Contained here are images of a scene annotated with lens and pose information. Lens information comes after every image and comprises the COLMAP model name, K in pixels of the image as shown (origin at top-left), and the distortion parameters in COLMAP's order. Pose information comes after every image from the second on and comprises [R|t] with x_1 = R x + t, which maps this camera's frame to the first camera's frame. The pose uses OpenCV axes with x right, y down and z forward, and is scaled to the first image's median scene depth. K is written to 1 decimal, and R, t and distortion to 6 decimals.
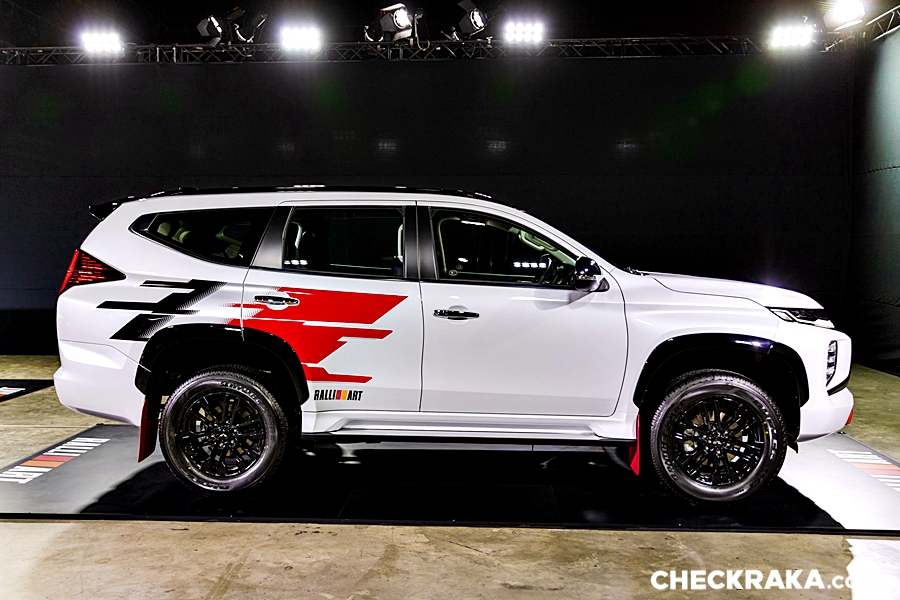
lens RADIAL K [[893.4, 0, 450.0], [0, 893.4, 300.0], [0, 0, 1]] dist [-0.005431, -0.008711]
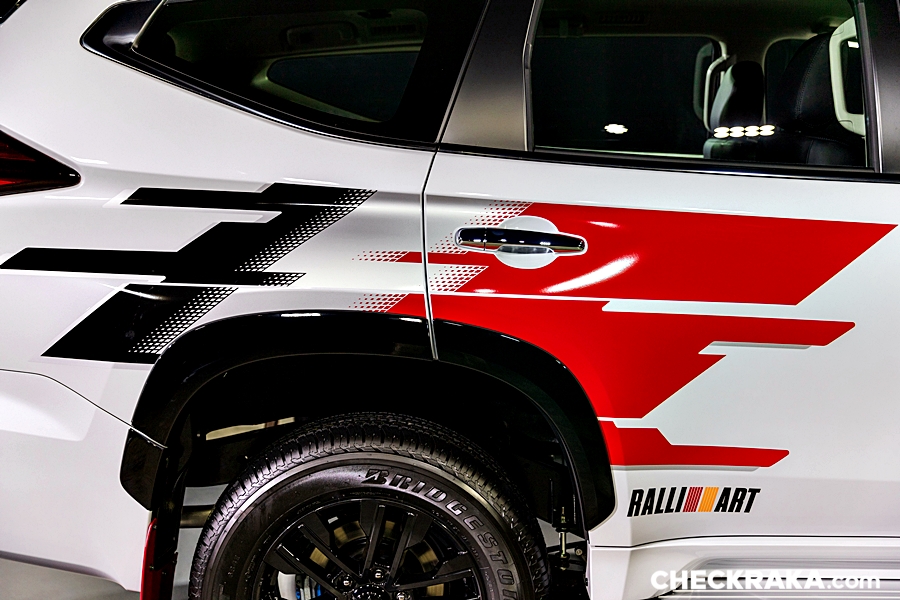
lens RADIAL K [[1271.9, 0, 450.0], [0, 1271.9, 300.0], [0, 0, 1]] dist [-0.008633, -0.015772]
pose [[0.998767, -0.015993, 0.047004, -0.246019], [0.011870, 0.996161, 0.086729, -0.020259], [-0.048210, -0.086064, 0.995122, 0.499602]]
